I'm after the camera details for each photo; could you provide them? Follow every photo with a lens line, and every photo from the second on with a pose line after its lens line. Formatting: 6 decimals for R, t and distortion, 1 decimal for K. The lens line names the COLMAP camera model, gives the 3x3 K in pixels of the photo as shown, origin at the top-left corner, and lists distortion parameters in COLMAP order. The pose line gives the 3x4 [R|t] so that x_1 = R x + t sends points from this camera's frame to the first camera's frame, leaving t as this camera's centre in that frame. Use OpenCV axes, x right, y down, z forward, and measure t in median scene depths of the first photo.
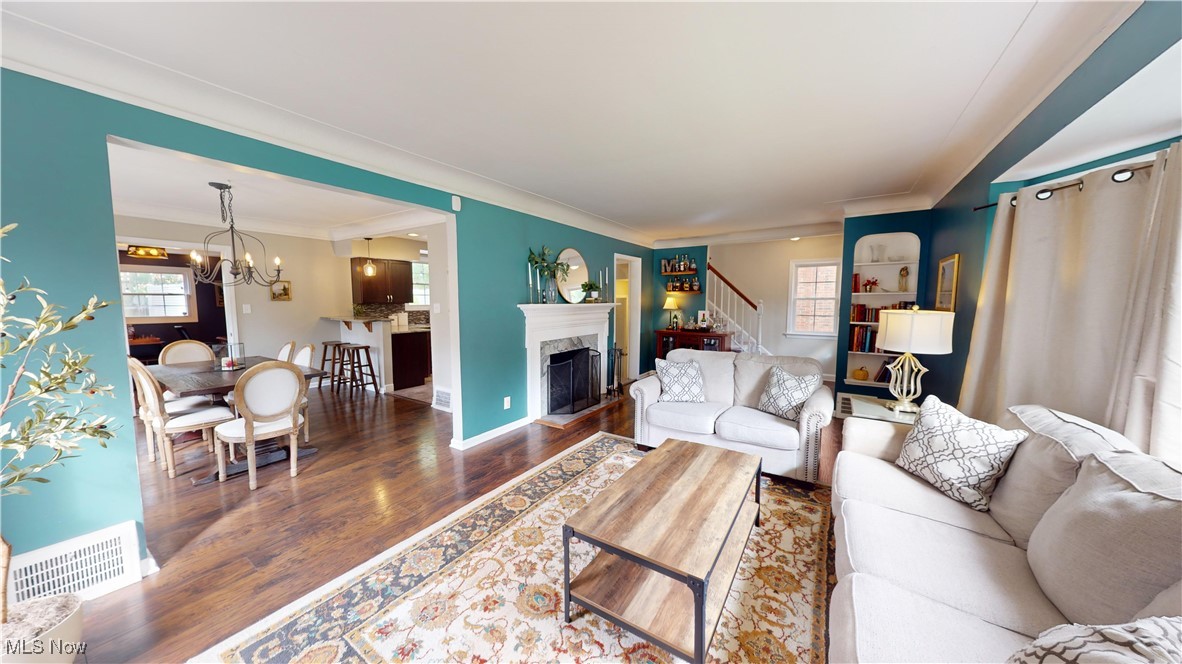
lens RADIAL K [[374.1, 0, 590.6], [0, 374.1, 331.9], [0, 0, 1]] dist [0.000451, -0.000009]
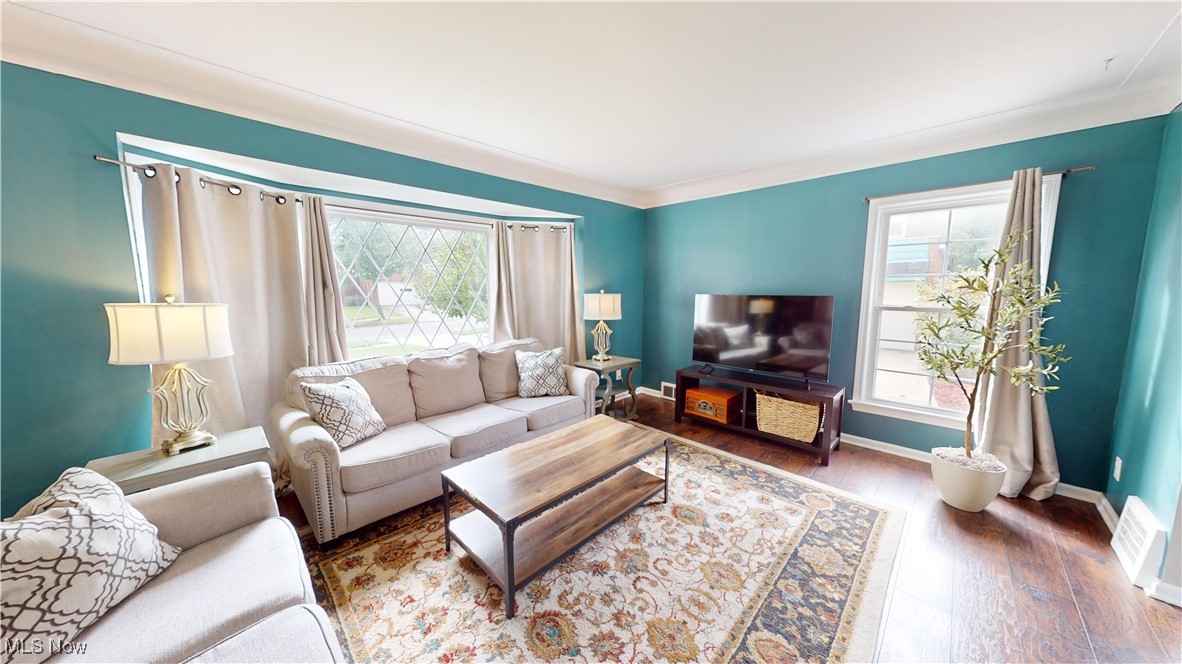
lens RADIAL K [[374.1, 0, 592.0], [0, 374.1, 330.2], [0, 0, 1]] dist [0.000451, -0.000009]
pose [[-0.981243, -0.018939, 0.191840, -0.038517], [0.020025, 0.979765, 0.199148, -0.164746], [-0.191730, 0.199254, -0.961009, 1.948308]]
